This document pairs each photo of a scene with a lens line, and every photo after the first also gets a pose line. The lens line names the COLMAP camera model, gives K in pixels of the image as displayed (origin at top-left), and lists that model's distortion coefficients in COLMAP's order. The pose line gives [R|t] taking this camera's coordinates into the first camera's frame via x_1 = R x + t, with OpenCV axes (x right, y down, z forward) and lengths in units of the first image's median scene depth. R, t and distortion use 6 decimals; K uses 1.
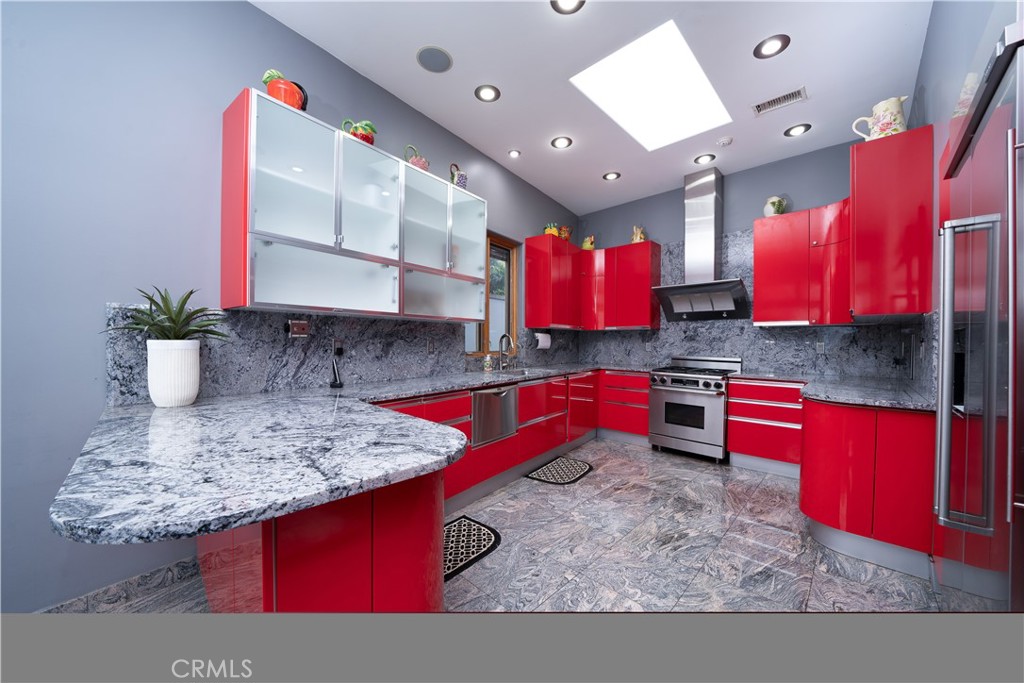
lens RADIAL K [[355.2, 0, 508.3], [0, 355.2, 343.0], [0, 0, 1]] dist [-0.001119, -0.000009]
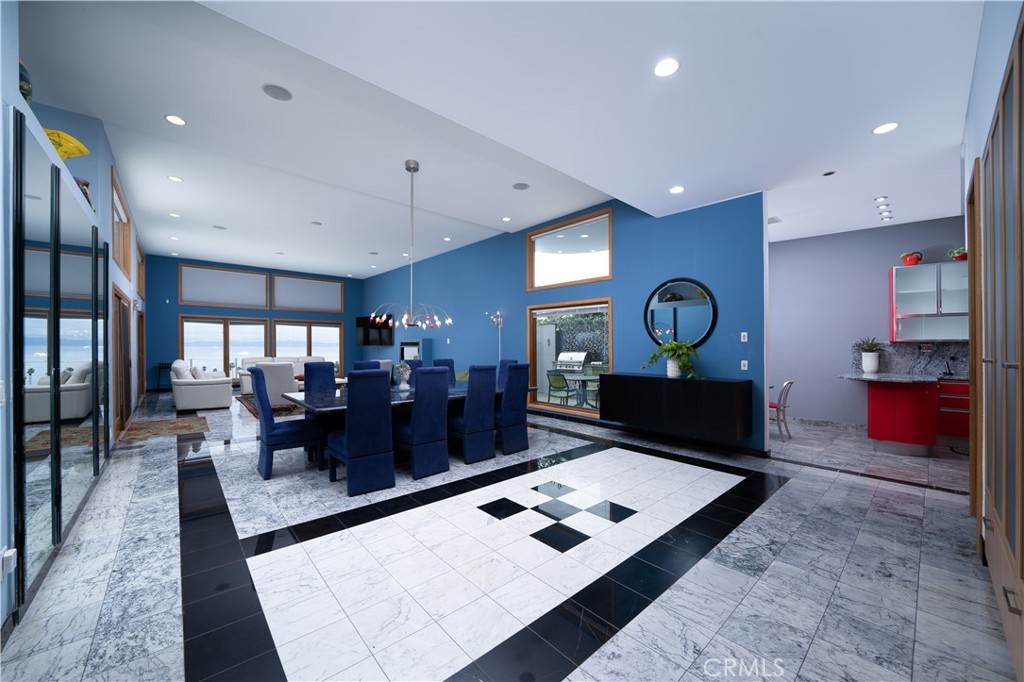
lens RADIAL K [[381.0, 0, 510.0], [0, 381.0, 346.4], [0, 0, 1]] dist [-0.009010, 0.001595]
pose [[-0.062799, -0.008476, -0.997990, 4.789972], [-0.003256, 0.999960, -0.008288, -0.046339], [0.998021, 0.002729, -0.062824, -3.642068]]
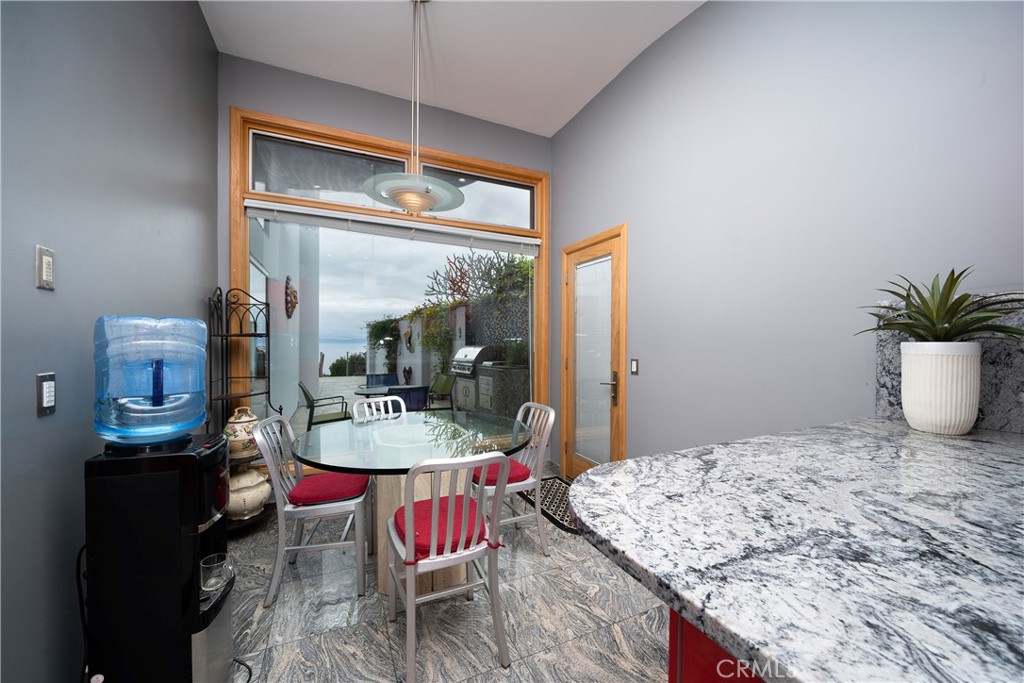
lens RADIAL K [[381.0, 0, 511.2], [0, 381.0, 345.2], [0, 0, 1]] dist [-0.009010, 0.001595]
pose [[-0.345415, -0.001487, -0.938449, 0.173153], [-0.003096, 0.999995, -0.000445, 0.002355], [0.938445, 0.002751, -0.345418, 0.792259]]
